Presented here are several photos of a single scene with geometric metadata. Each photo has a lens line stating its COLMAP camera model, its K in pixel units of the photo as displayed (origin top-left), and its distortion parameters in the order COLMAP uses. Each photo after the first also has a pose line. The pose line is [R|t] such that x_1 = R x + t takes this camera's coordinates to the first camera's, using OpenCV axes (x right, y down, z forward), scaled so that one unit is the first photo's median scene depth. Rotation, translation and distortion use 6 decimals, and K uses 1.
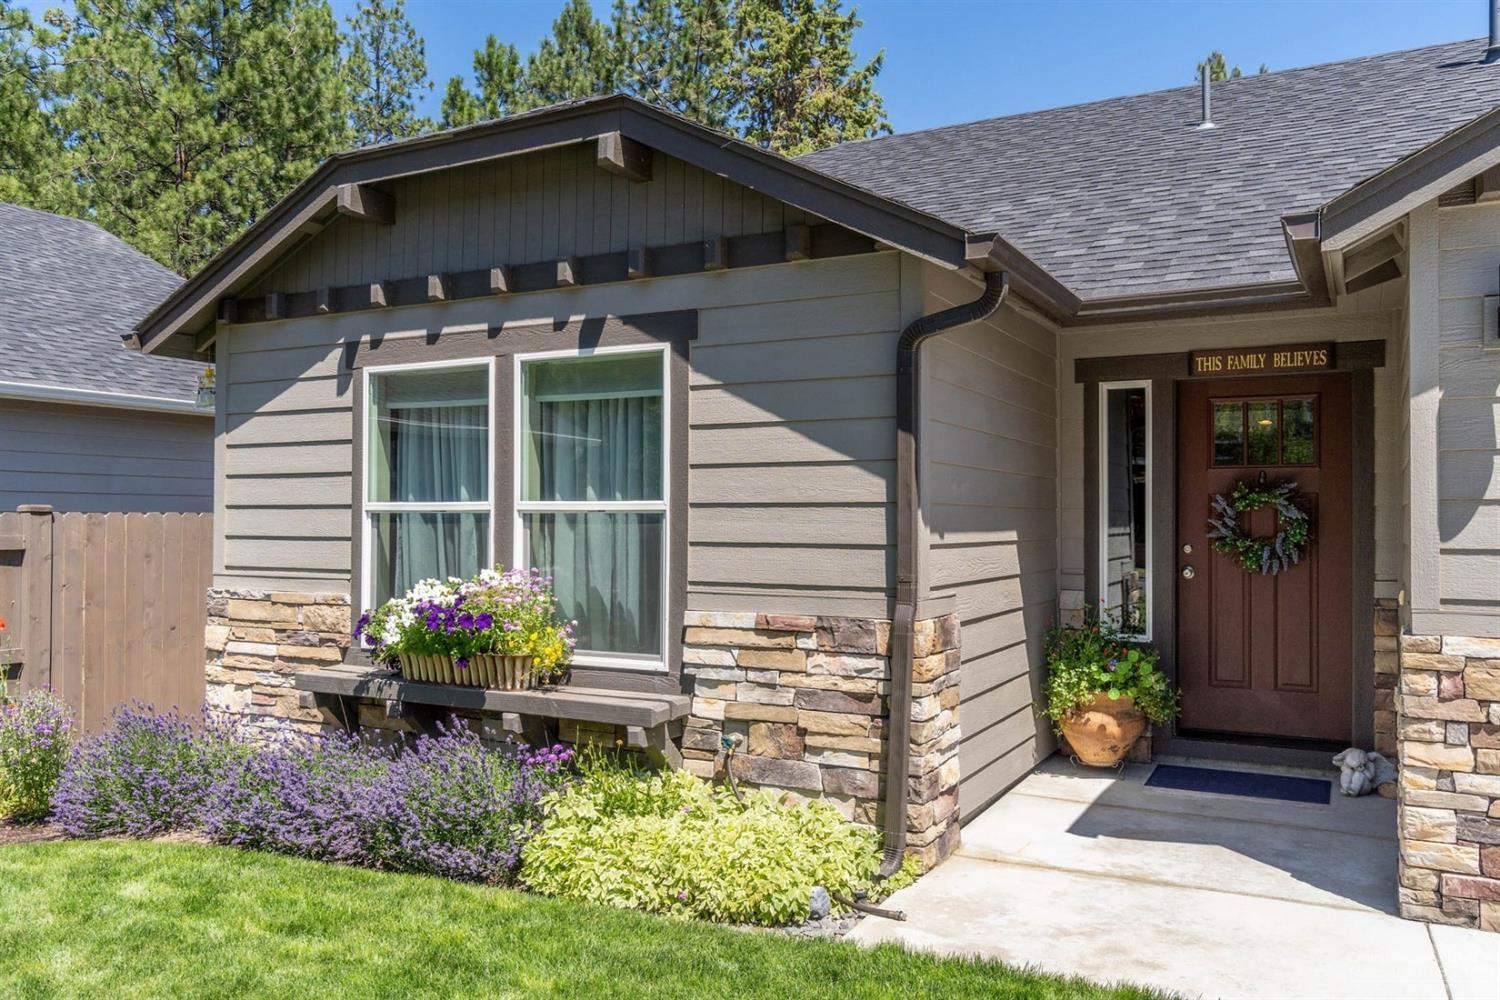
lens RADIAL K [[1175.8, 0, 750.0], [0, 1175.8, 500.0], [0, 0, 1]] dist [-0.001525, 0.003548]
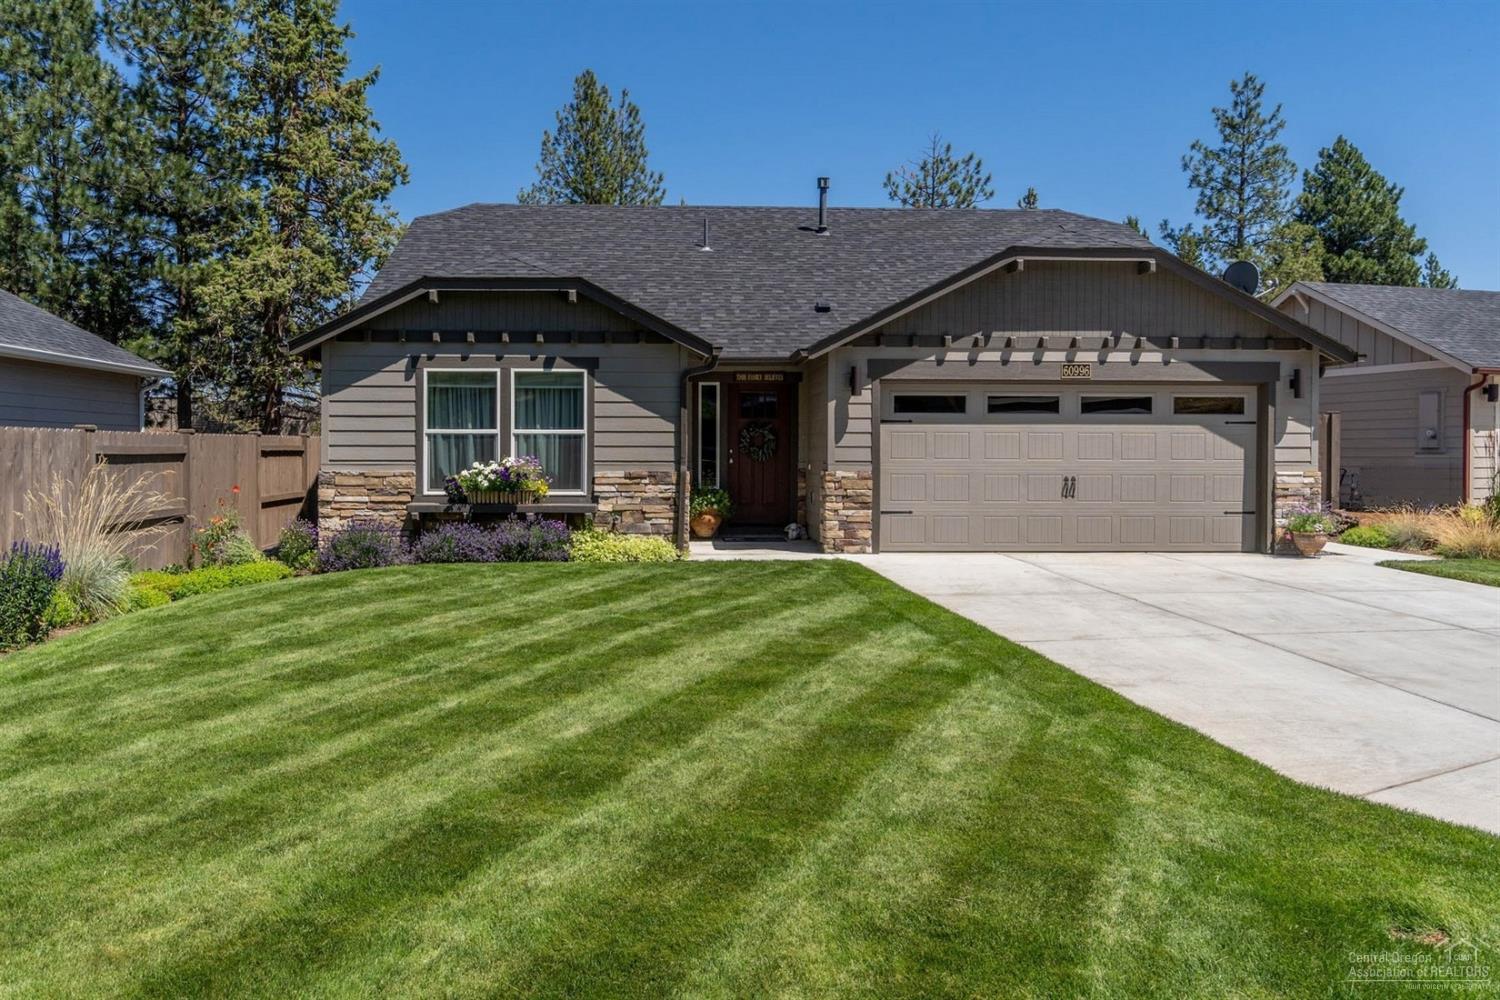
lens RADIAL K [[1175.8, 0, 750.0], [0, 1175.8, 500.0], [0, 0, 1]] dist [-0.001525, 0.003548]
pose [[0.845401, -0.023123, 0.533632, -1.125663], [-0.008482, 0.998355, 0.056697, 0.004445], [-0.534065, -0.052458, 0.843814, -1.367985]]
